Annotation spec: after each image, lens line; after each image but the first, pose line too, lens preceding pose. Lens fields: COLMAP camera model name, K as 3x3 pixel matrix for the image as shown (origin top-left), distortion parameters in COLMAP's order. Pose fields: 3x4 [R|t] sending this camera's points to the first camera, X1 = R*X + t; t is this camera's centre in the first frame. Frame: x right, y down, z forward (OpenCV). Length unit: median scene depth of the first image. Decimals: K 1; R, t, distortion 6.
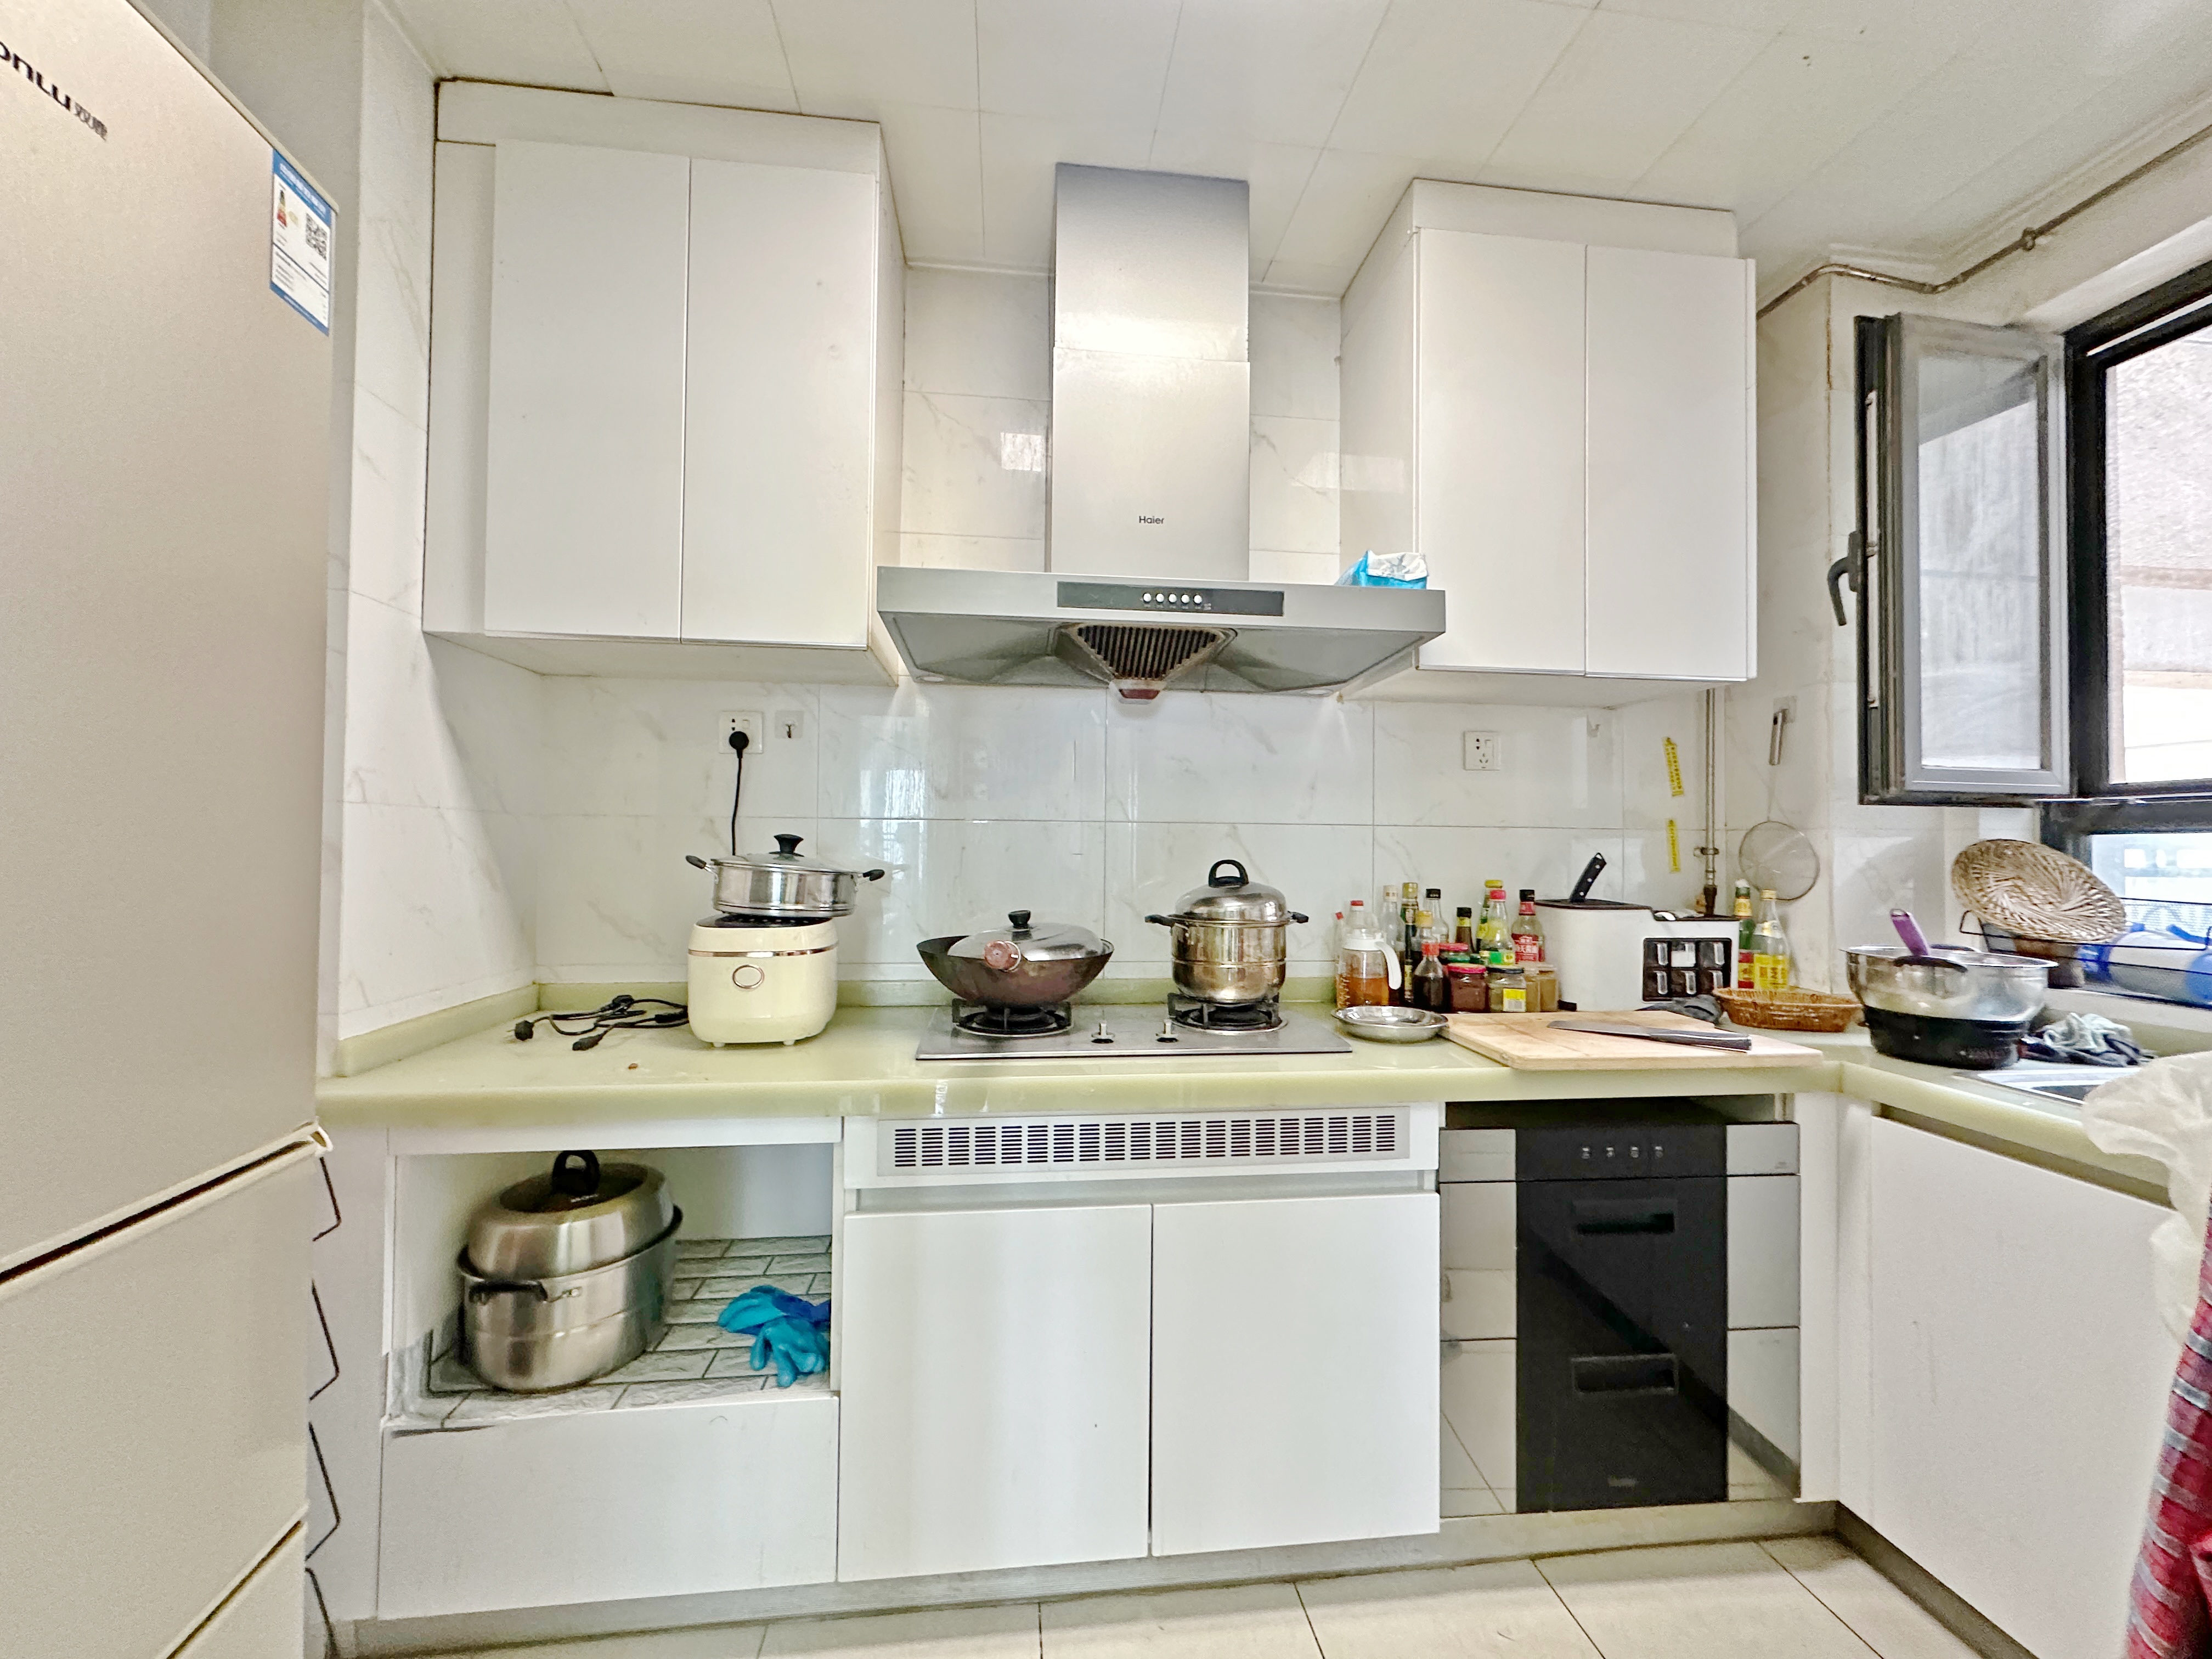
lens RADIAL K [[871.6, 0, 1106.0], [0, 871.6, 829.5], [0, 0, 1]] dist [0.000003, -0.000112]
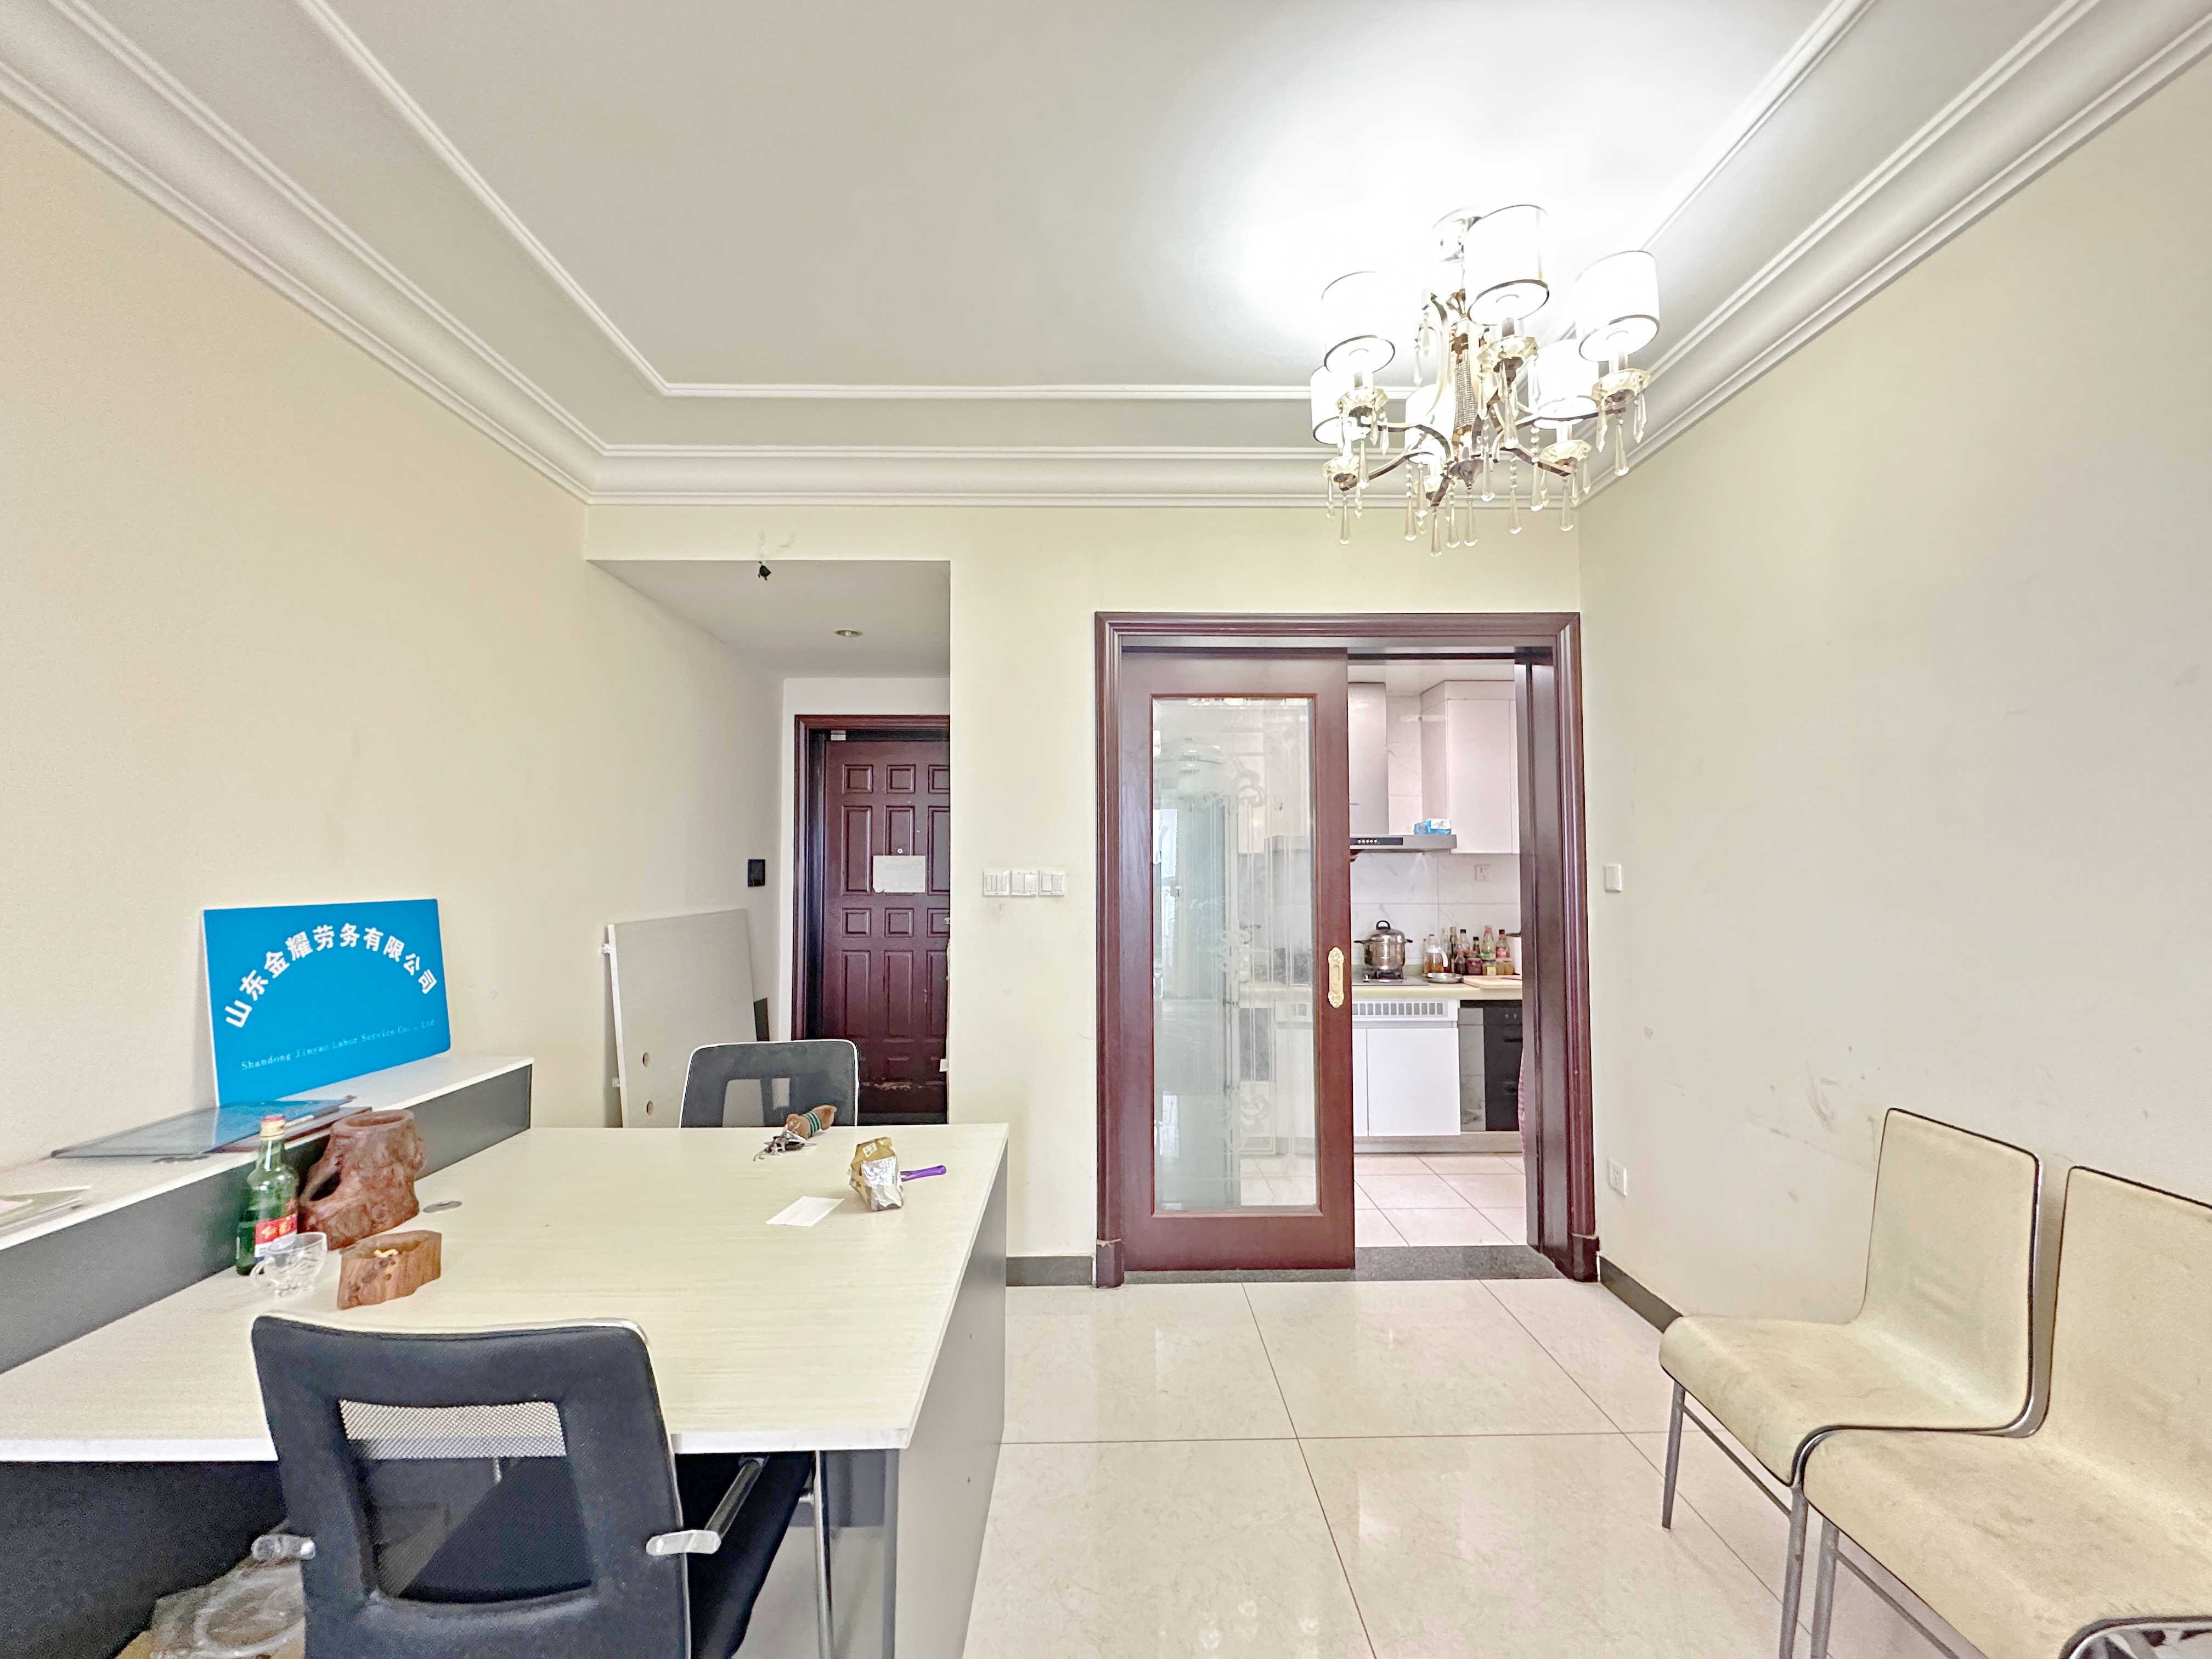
lens RADIAL K [[871.6, 0, 1106.0], [0, 871.6, 829.5], [0, 0, 1]] dist [0.000003, -0.000112]
pose [[0.994582, -0.018042, -0.102376, -0.468369], [0.015383, 0.999525, -0.026700, -0.202625], [0.102809, 0.024980, 0.994387, -1.947829]]
